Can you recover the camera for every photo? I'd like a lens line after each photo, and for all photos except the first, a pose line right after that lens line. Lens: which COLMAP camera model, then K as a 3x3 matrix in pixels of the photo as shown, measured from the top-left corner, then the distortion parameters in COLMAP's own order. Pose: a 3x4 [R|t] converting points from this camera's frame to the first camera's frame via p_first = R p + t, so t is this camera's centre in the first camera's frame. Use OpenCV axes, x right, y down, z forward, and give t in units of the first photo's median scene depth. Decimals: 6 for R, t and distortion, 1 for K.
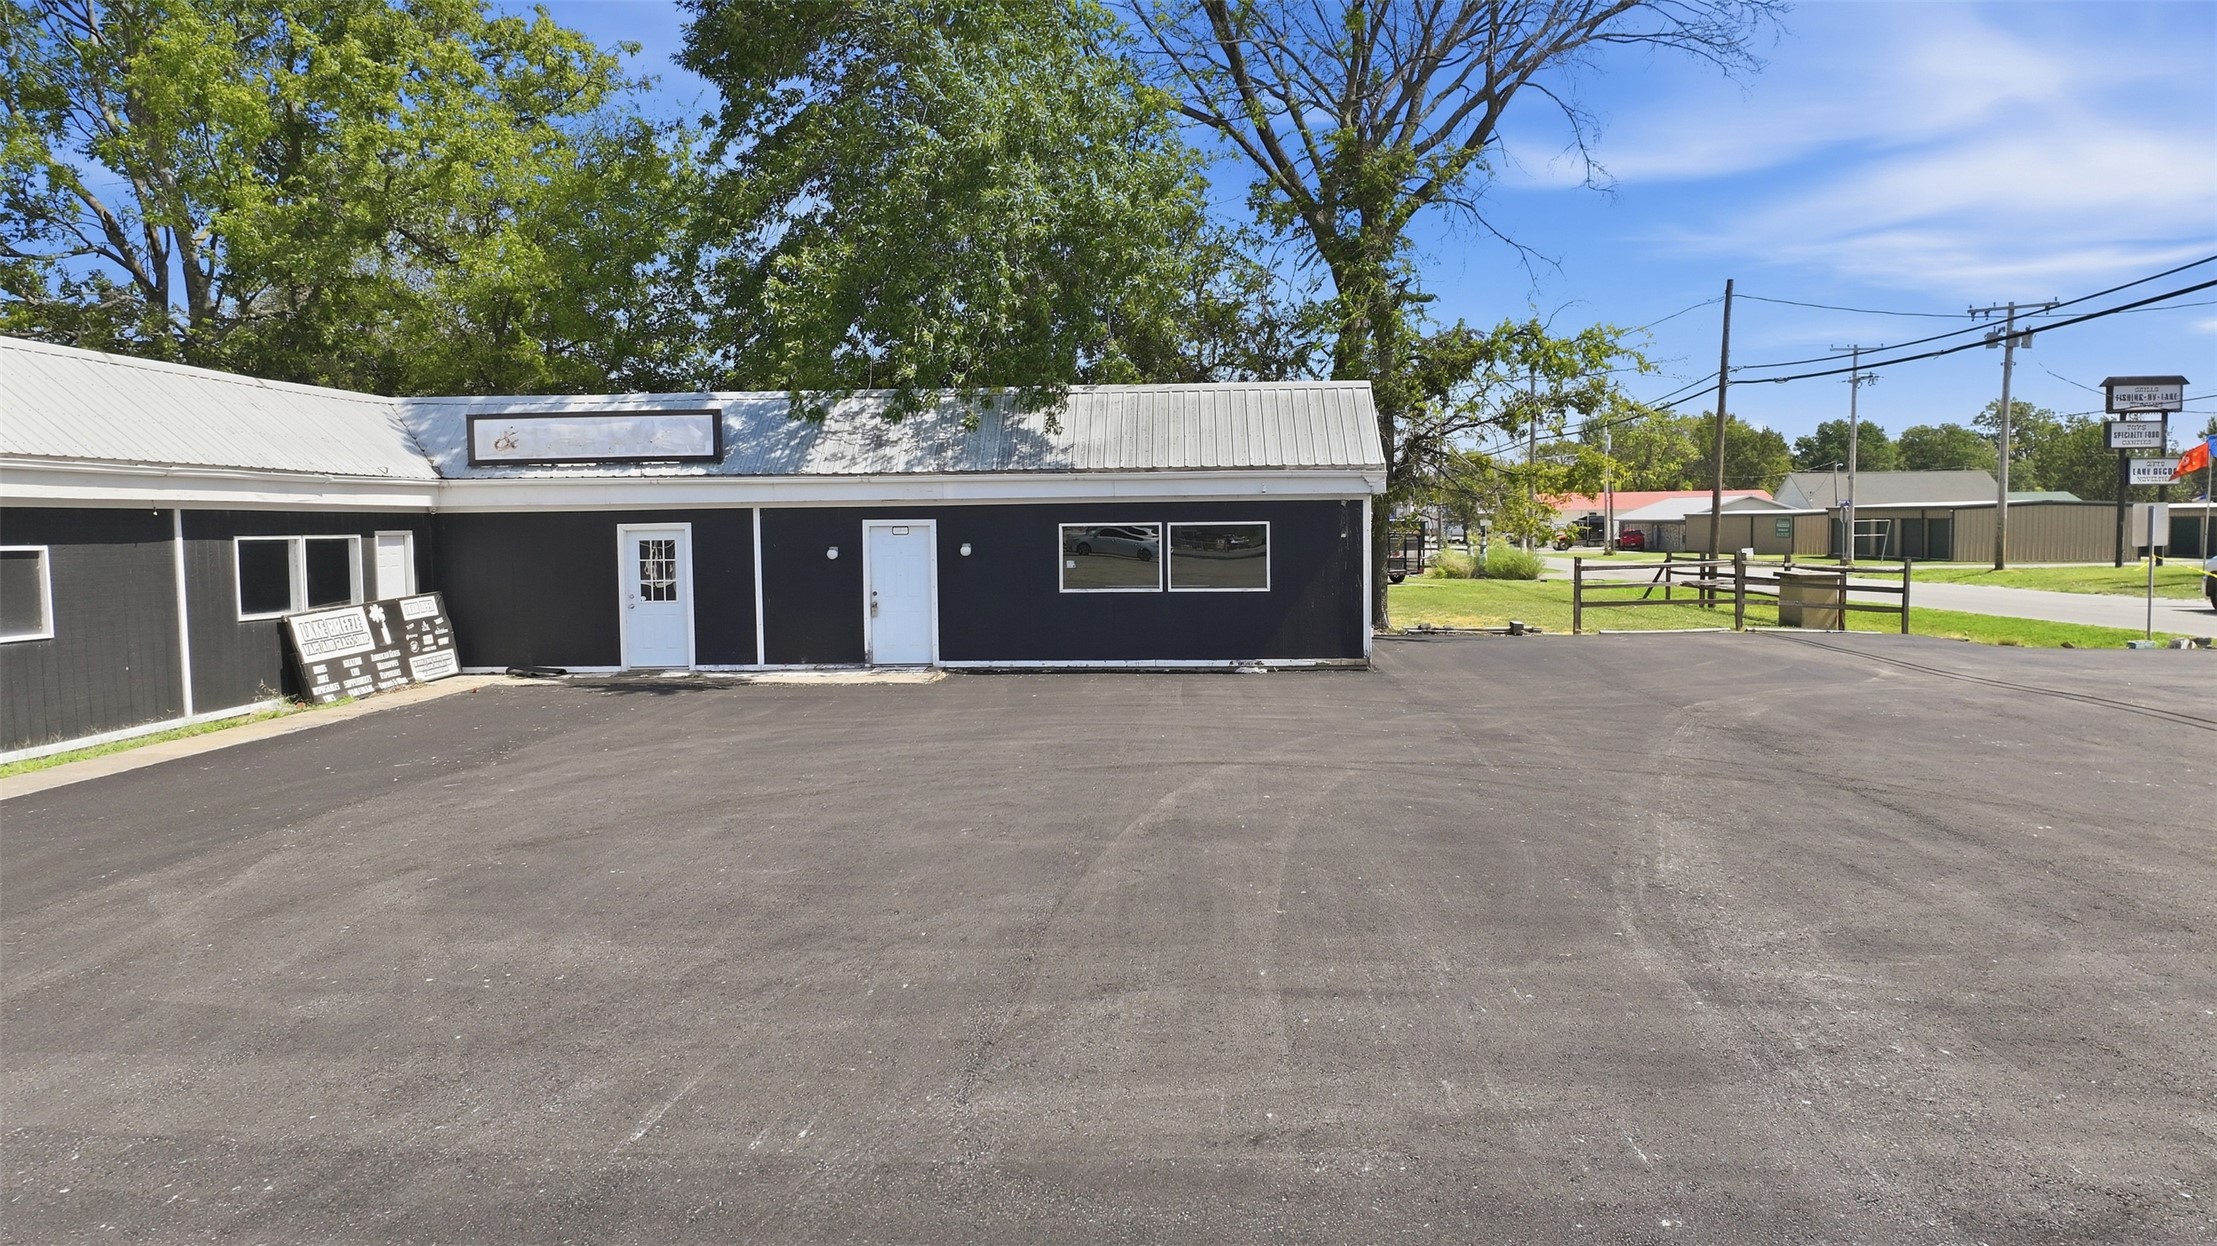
lens RADIAL K [[1545.6, 0, 1108.5], [0, 1545.6, 633.4], [0, 0, 1]] dist [0.004286, 0.001450]
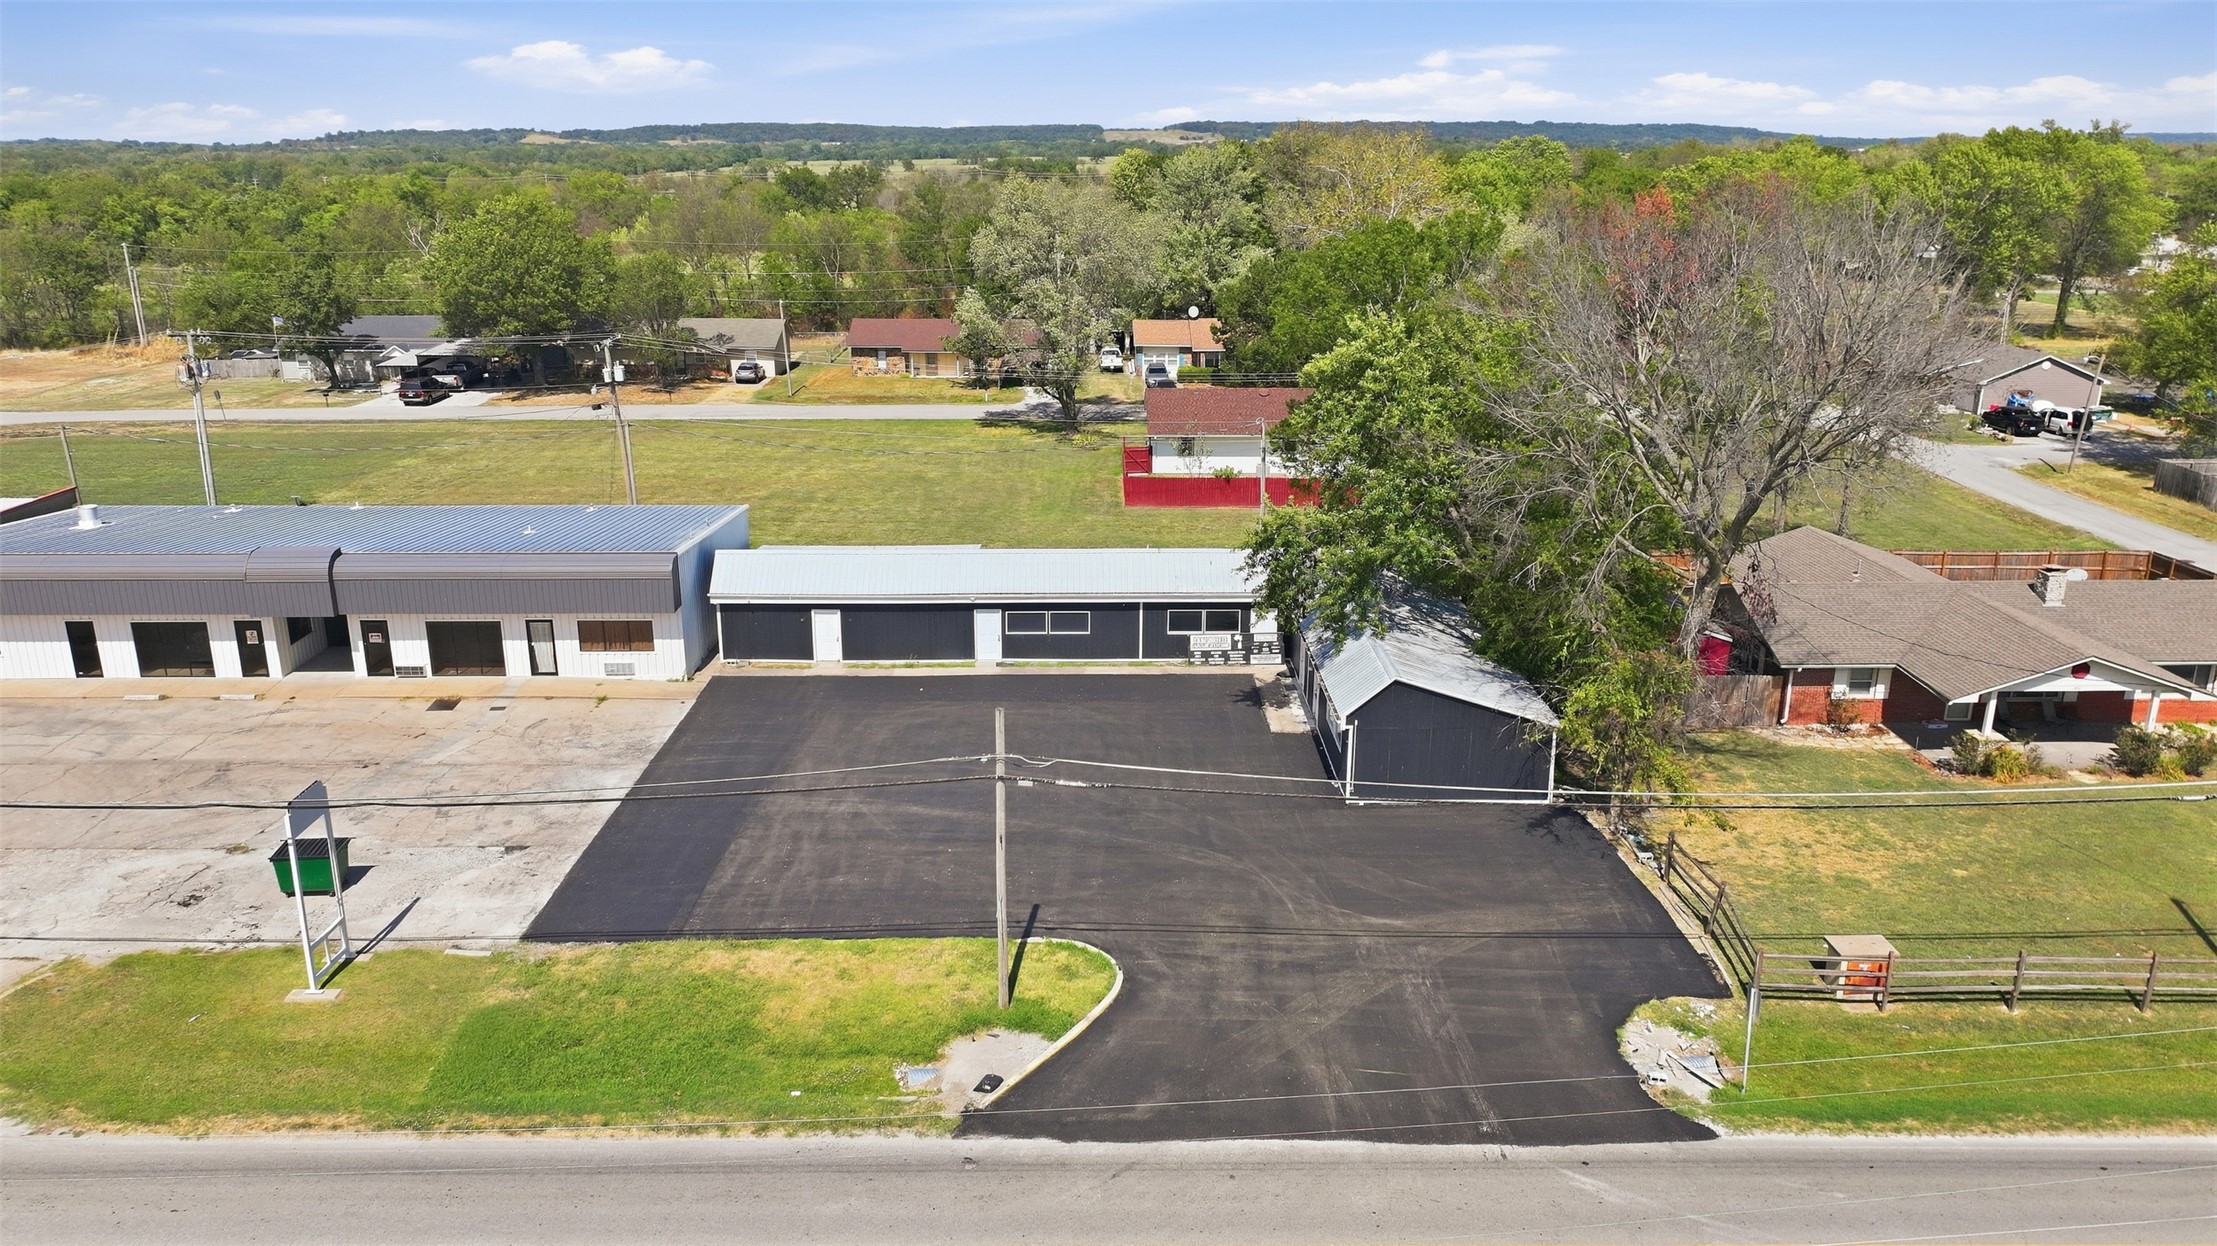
lens RADIAL K [[1545.6, 0, 1108.5], [0, 1545.6, 633.4], [0, 0, 1]] dist [0.004286, 0.001450]
pose [[0.062318, 0.312671, -0.947815, 2.095121], [-0.071892, 0.948600, 0.308203, -0.834333], [0.995464, 0.048934, 0.081593, 0.495794]]
